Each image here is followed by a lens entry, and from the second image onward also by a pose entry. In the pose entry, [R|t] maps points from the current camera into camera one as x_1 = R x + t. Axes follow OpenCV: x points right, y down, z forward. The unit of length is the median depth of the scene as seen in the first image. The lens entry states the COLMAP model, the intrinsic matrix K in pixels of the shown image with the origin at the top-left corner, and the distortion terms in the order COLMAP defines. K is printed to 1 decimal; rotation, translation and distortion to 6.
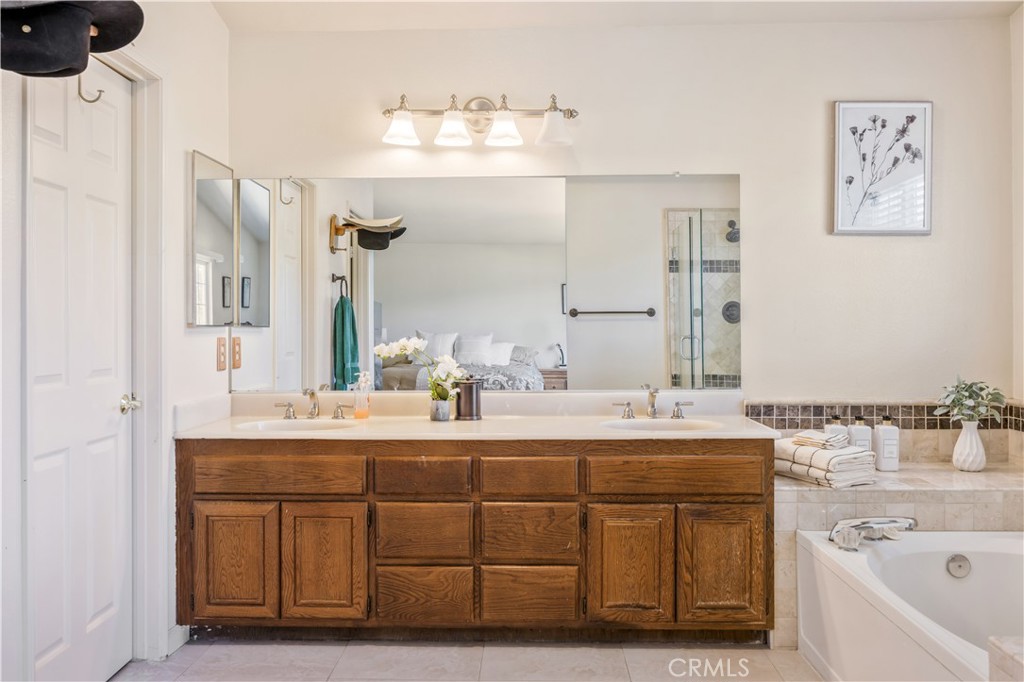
lens RADIAL K [[858.6, 0, 509.6], [0, 858.6, 336.1], [0, 0, 1]] dist [0.007223, -0.001330]
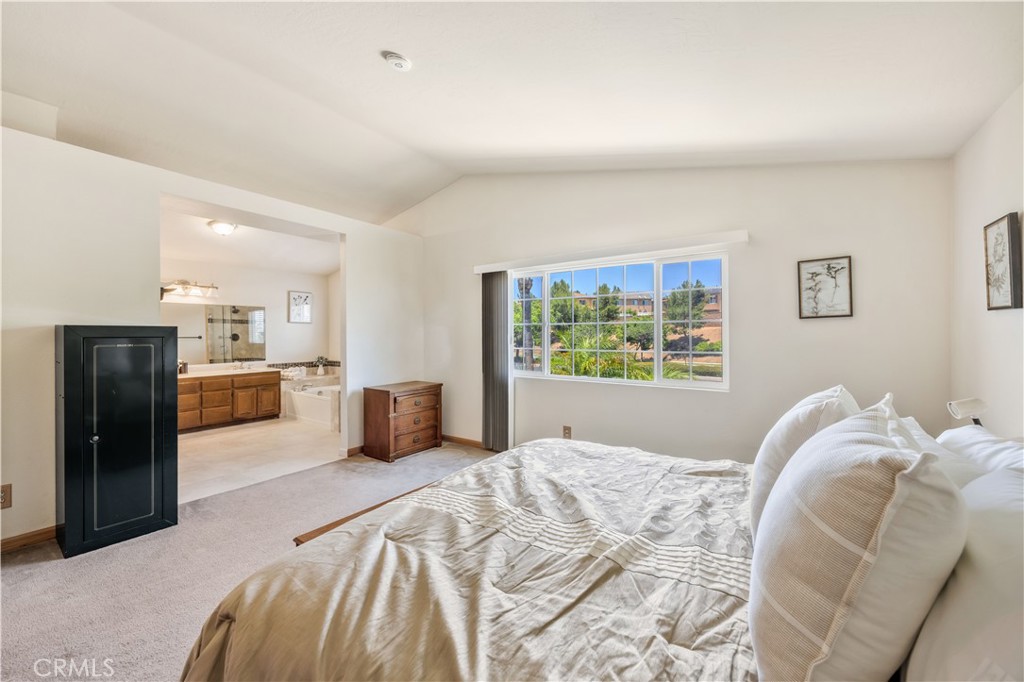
lens RADIAL K [[403.6, 0, 515.9], [0, 403.6, 334.6], [0, 0, 1]] dist [0.000235, 0.000019]
pose [[0.548848, 0.000089, 0.835922, -0.731351], [0.007323, 0.999961, -0.004915, -0.046186], [-0.835890, 0.008819, 0.548826, -1.110317]]
